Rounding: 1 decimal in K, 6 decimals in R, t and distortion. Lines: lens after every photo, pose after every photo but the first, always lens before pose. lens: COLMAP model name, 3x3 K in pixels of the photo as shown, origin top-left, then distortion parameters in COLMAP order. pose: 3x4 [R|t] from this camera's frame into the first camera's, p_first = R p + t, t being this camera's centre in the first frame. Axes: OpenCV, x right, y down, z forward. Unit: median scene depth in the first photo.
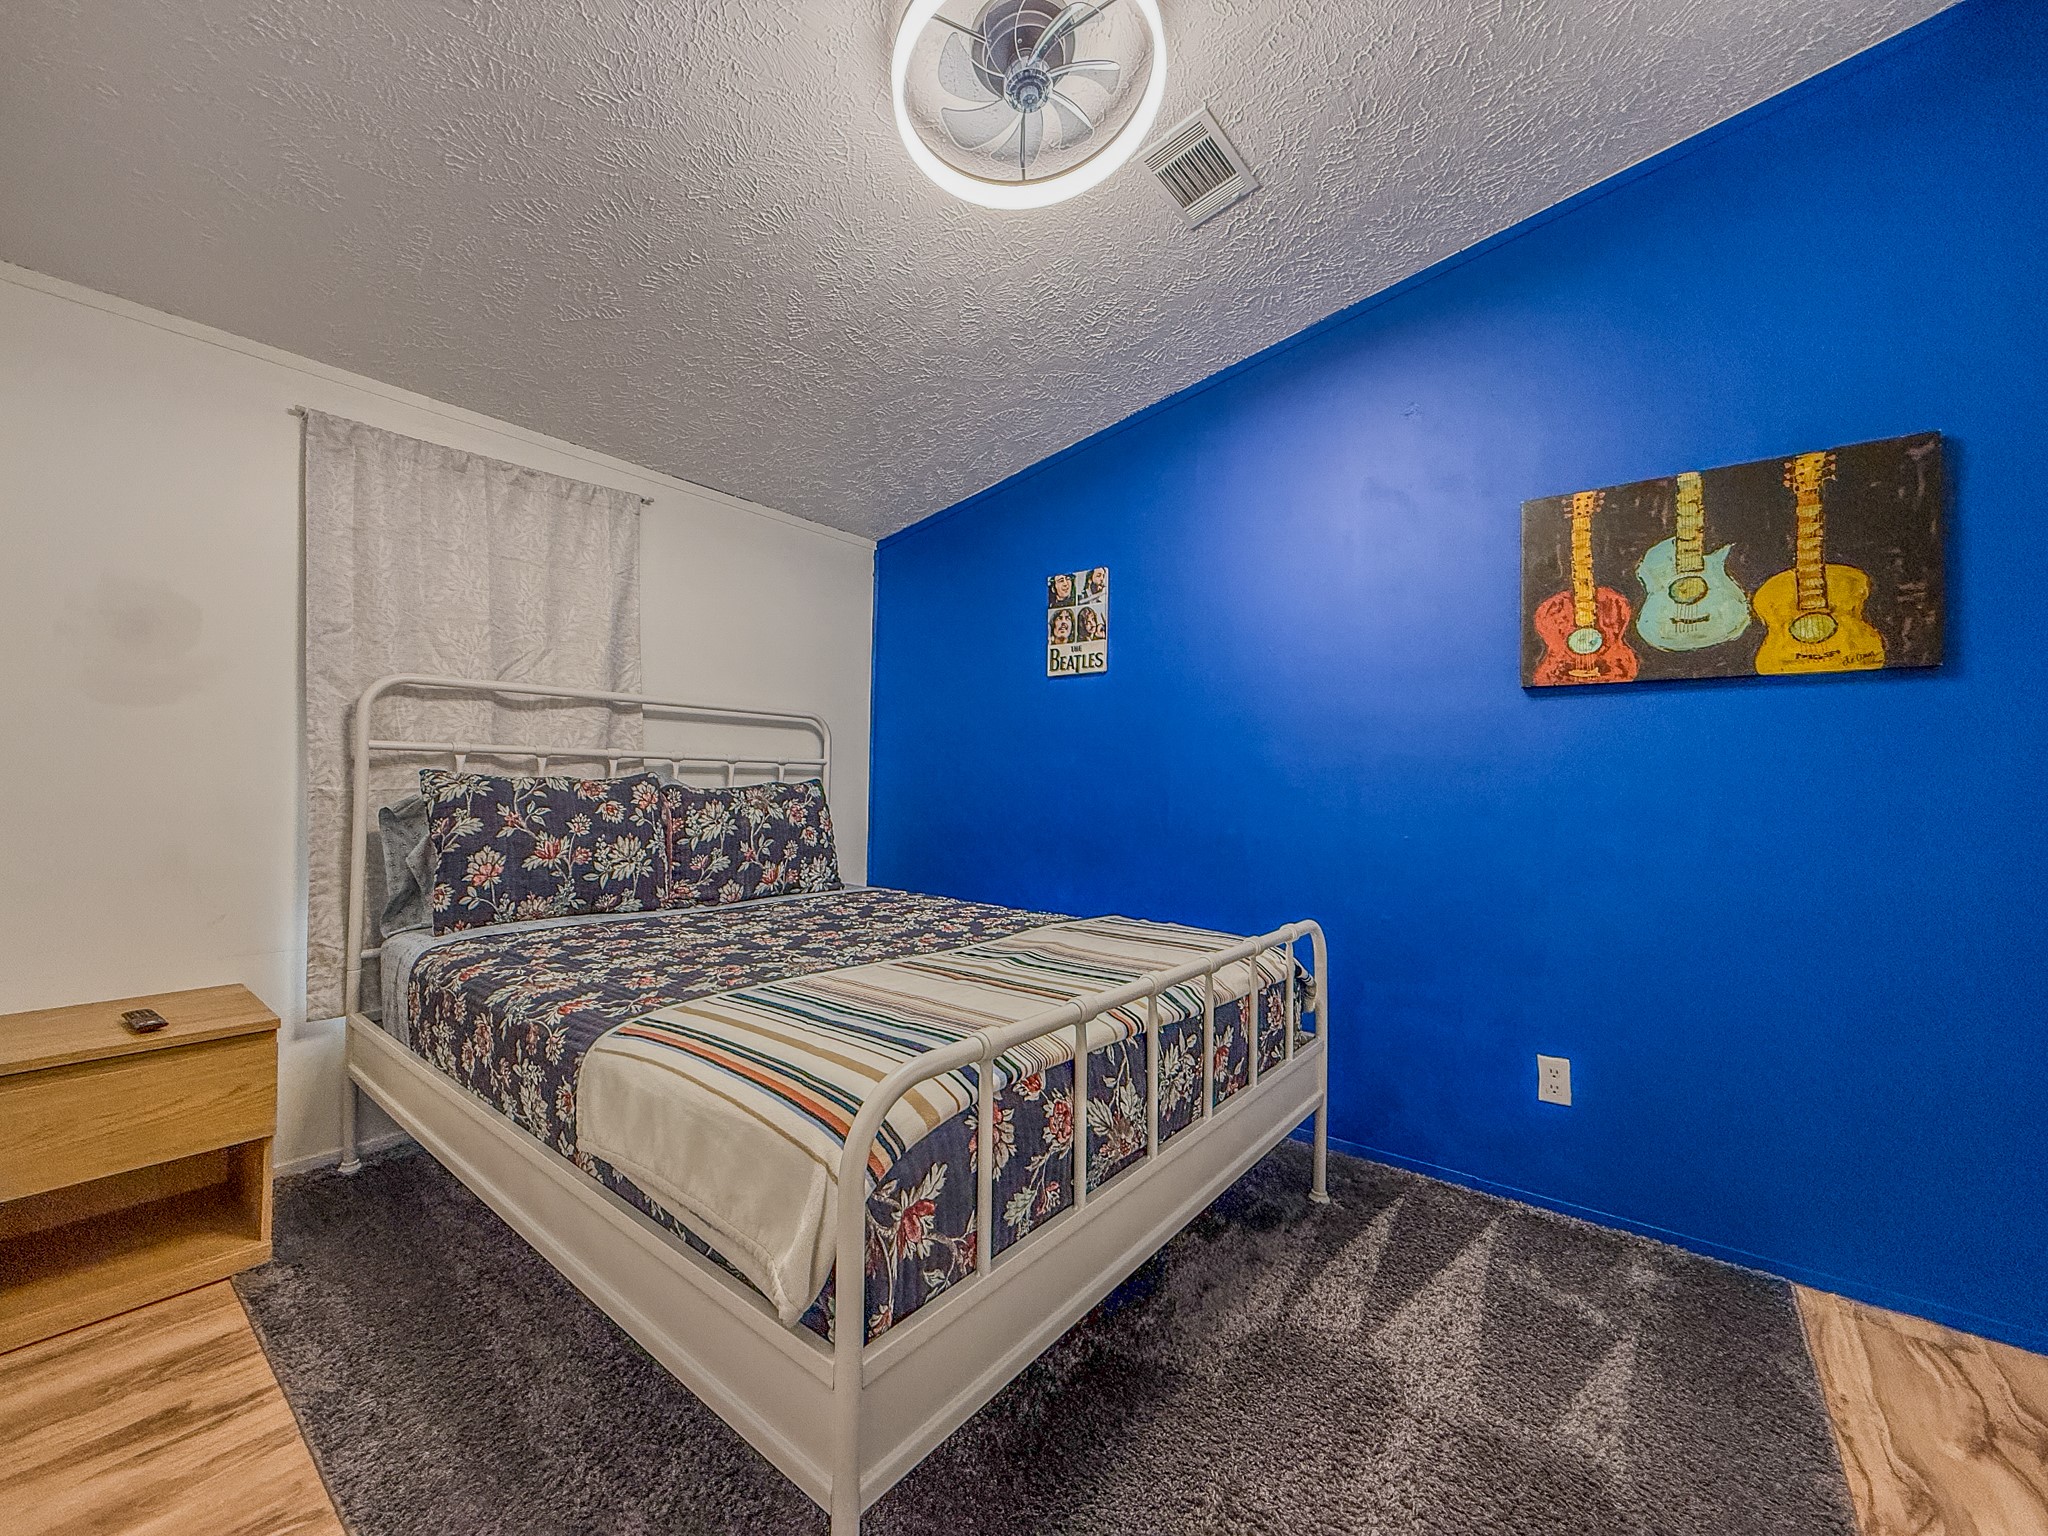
lens RADIAL K [[815.7, 0, 1022.4], [0, 815.7, 775.3], [0, 0, 1]] dist [-0.000163, 0.000133]
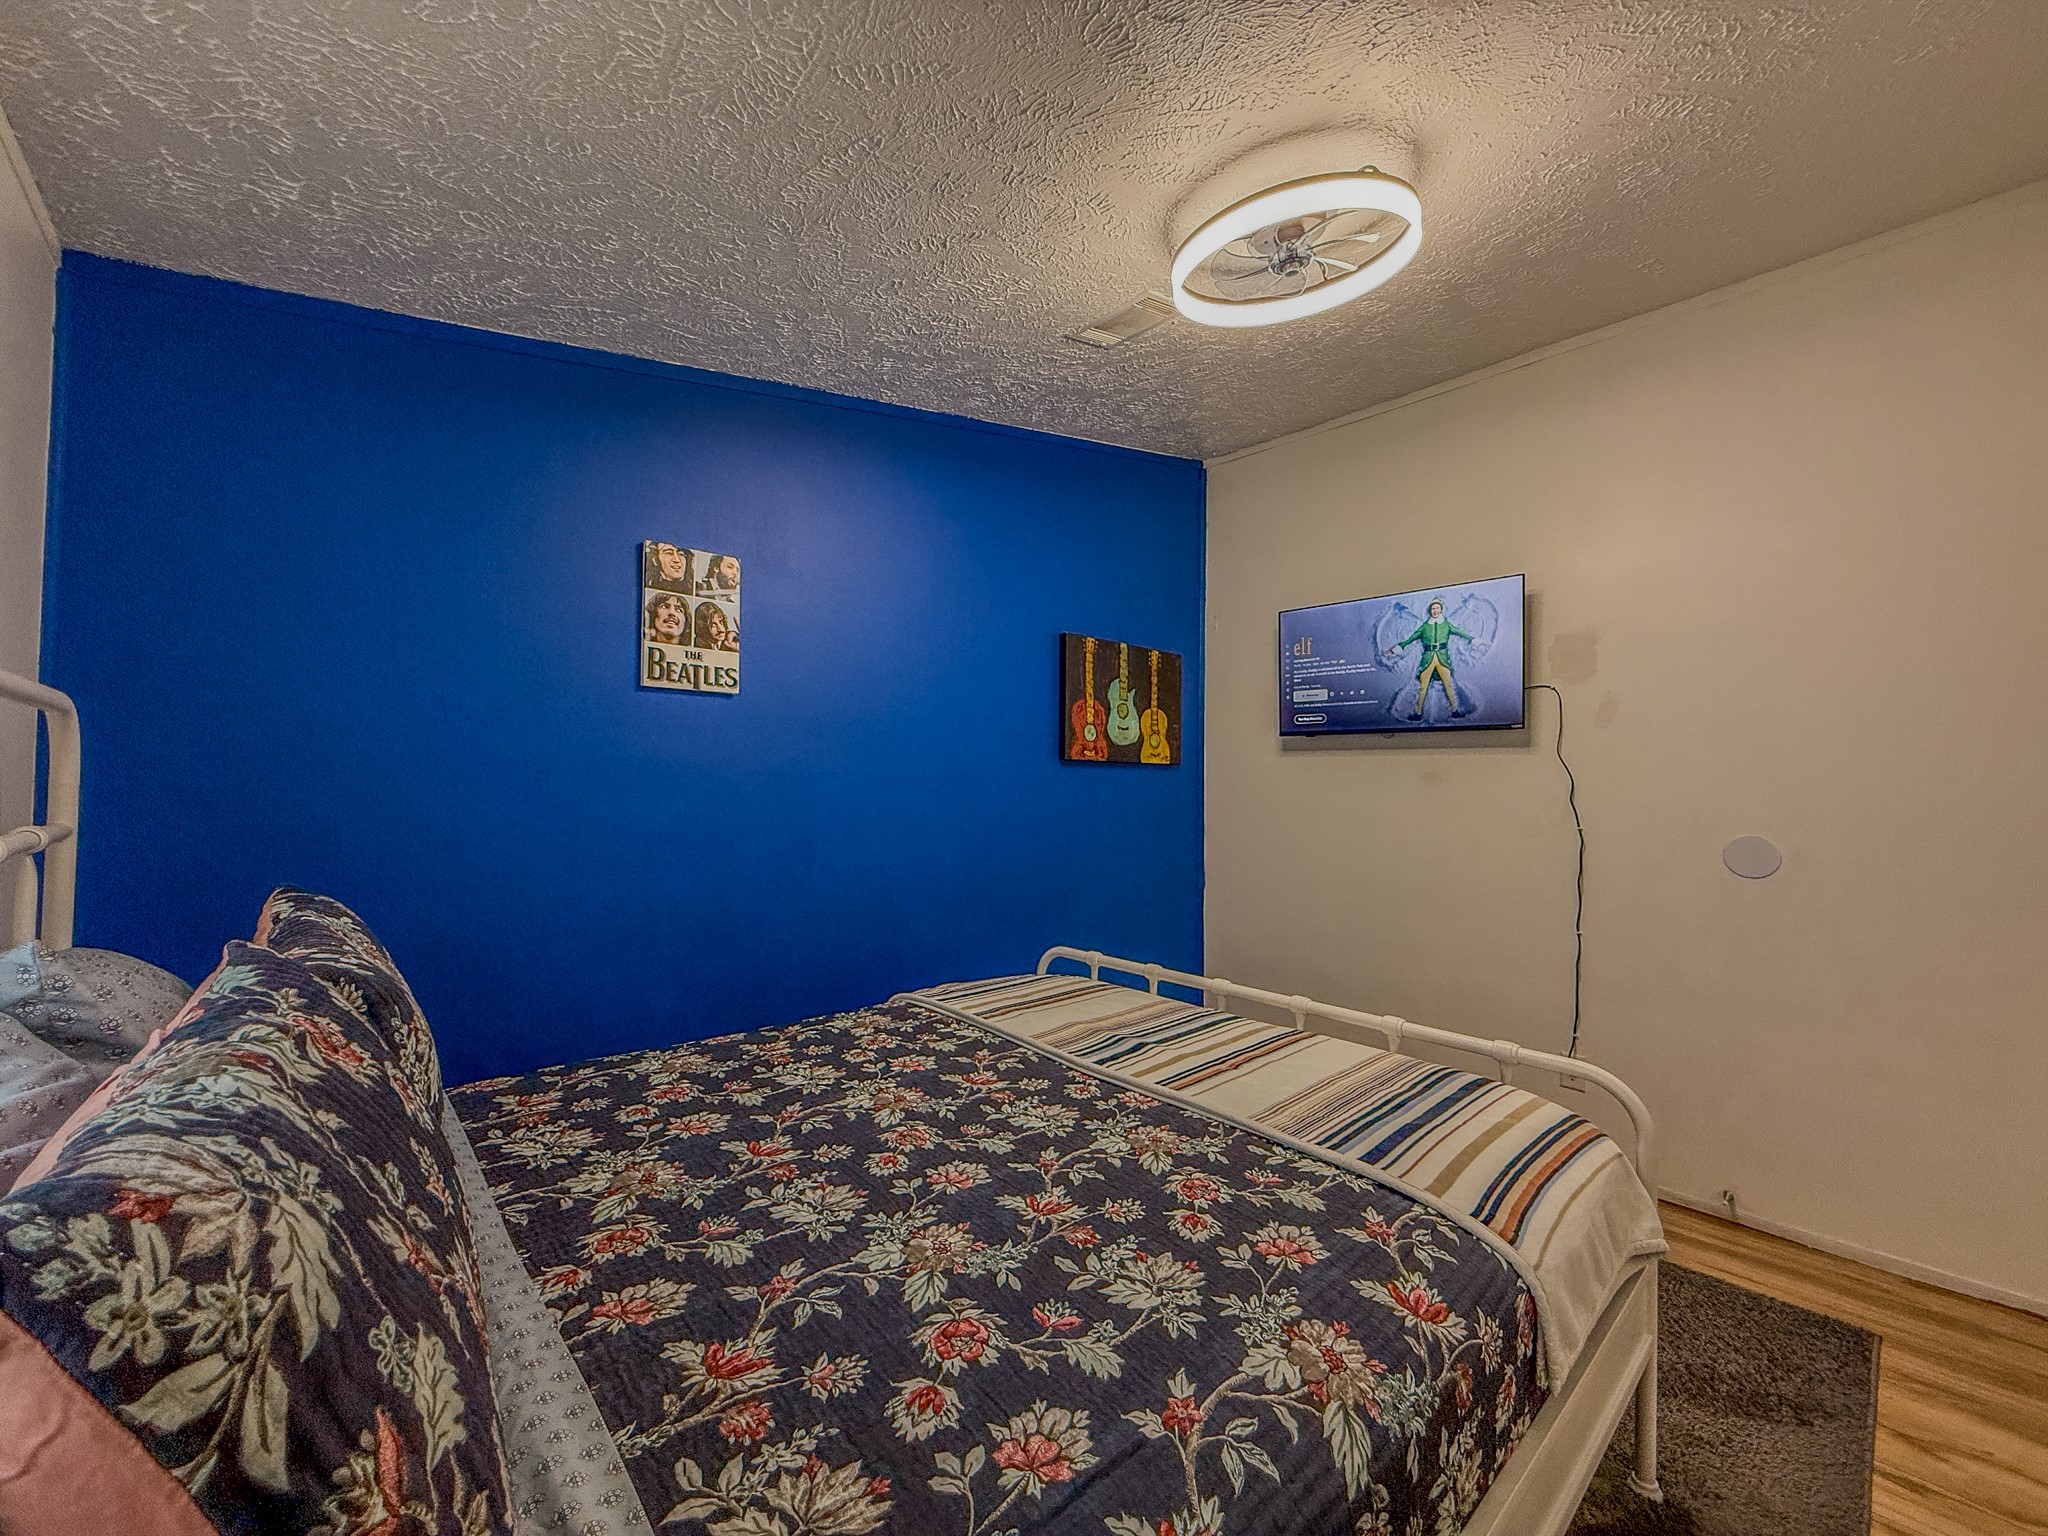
lens RADIAL K [[815.7, 0, 1019.4], [0, 815.7, 770.1], [0, 0, 1]] dist [-0.000163, 0.000133]
pose [[0.170948, 0.012571, 0.985200, -0.605010], [-0.018024, 0.999791, -0.009630, -0.052856], [-0.985115, -0.016111, 0.171139, 0.600472]]
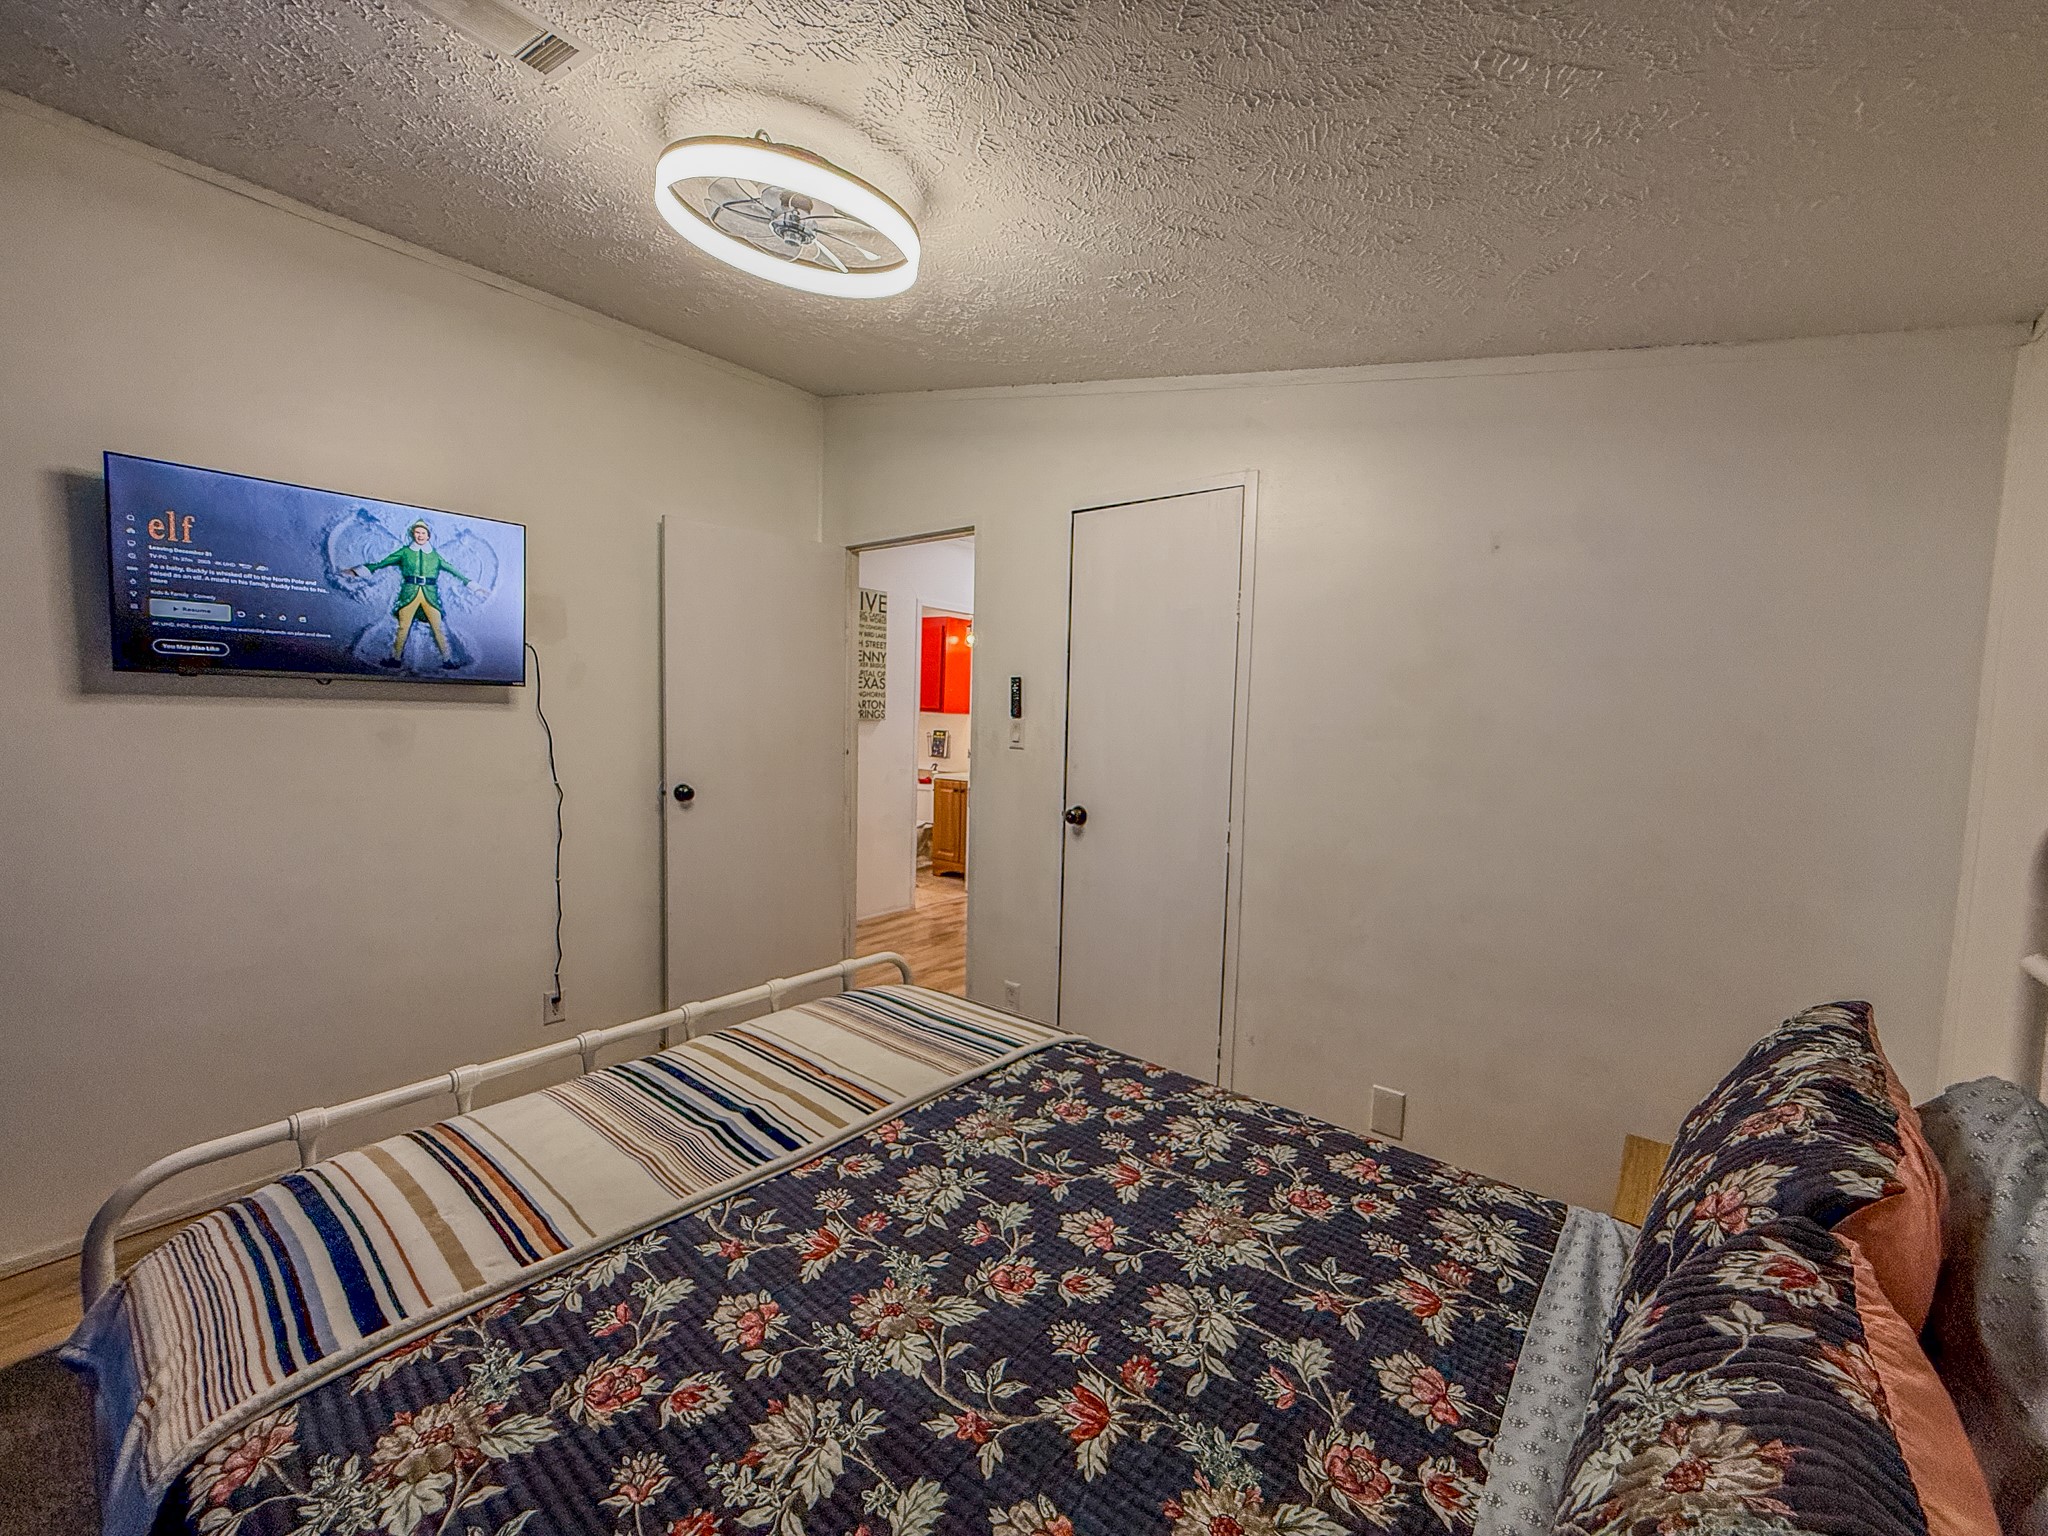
lens RADIAL K [[815.7, 0, 1021.0], [0, 815.7, 767.1], [0, 0, 1]] dist [-0.000163, 0.000133]
pose [[-0.999051, -0.037980, 0.021343, -0.178598], [-0.036423, 0.996942, 0.069132, -0.111564], [-0.023904, 0.068289, -0.997379, 1.081727]]
